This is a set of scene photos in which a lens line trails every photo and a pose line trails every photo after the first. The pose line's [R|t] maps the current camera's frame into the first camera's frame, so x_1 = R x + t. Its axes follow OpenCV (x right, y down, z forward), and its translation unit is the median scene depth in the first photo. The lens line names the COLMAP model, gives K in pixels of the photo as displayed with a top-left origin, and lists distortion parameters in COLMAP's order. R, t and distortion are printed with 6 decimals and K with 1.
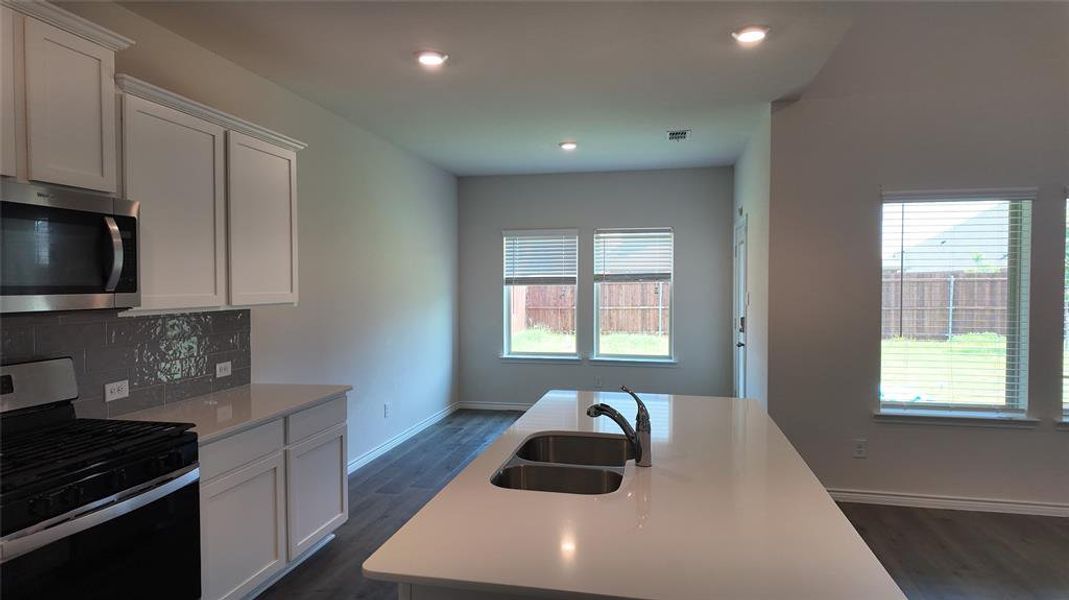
lens RADIAL K [[626.2, 0, 540.5], [0, 626.2, 299.1], [0, 0, 1]] dist [0.072751, -0.075323]
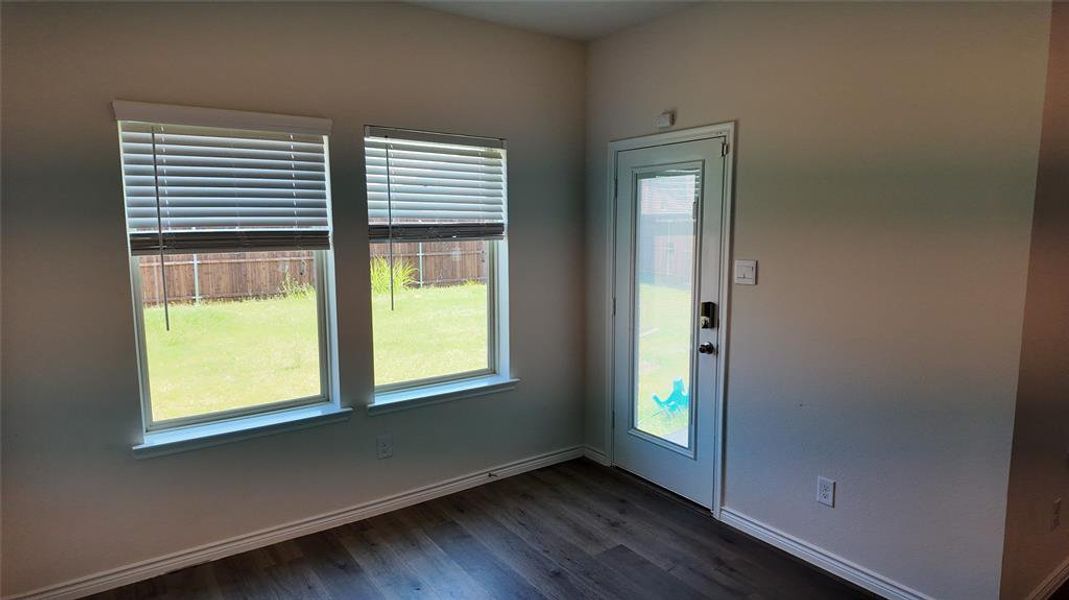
lens RADIAL K [[624.2, 0, 534.5], [0, 624.2, 300.0], [0, 0, 1]] dist [0.051943, -0.044258]
pose [[0.681217, -0.089515, 0.726589, -0.172332], [0.018908, 0.994317, 0.104771, -0.030749], [-0.731838, -0.057633, 0.679037, 0.590456]]
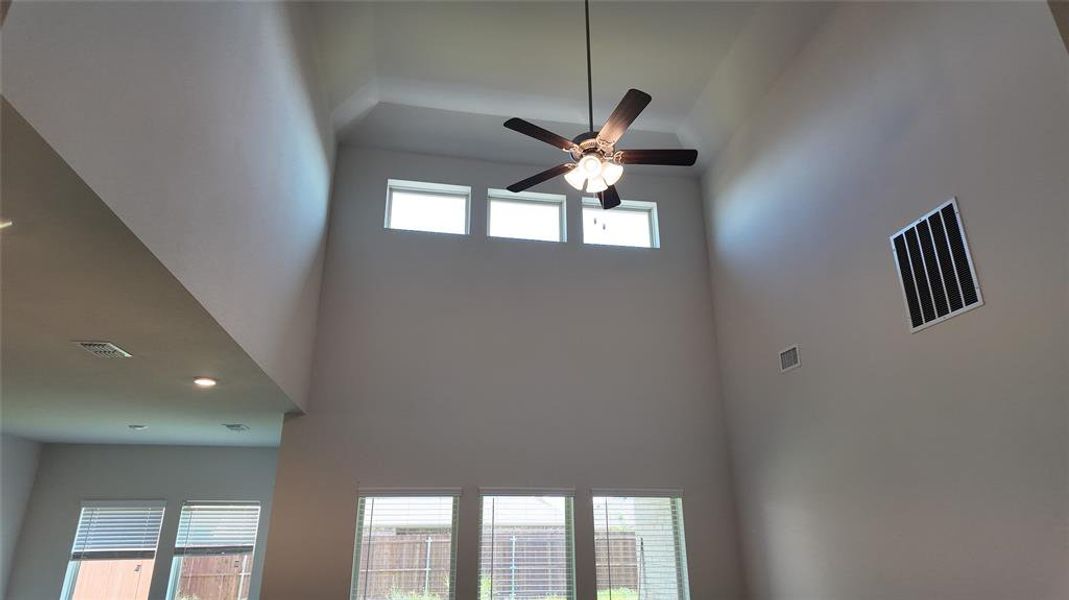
lens RADIAL K [[624.2, 0, 534.5], [0, 624.2, 300.0], [0, 0, 1]] dist [0.051943, -0.044258]
pose [[0.927349, 0.127295, 0.351881, 0.212933], [0.013936, 0.927958, -0.372423, -0.021426], [-0.373939, 0.350270, 0.858767, -0.238836]]
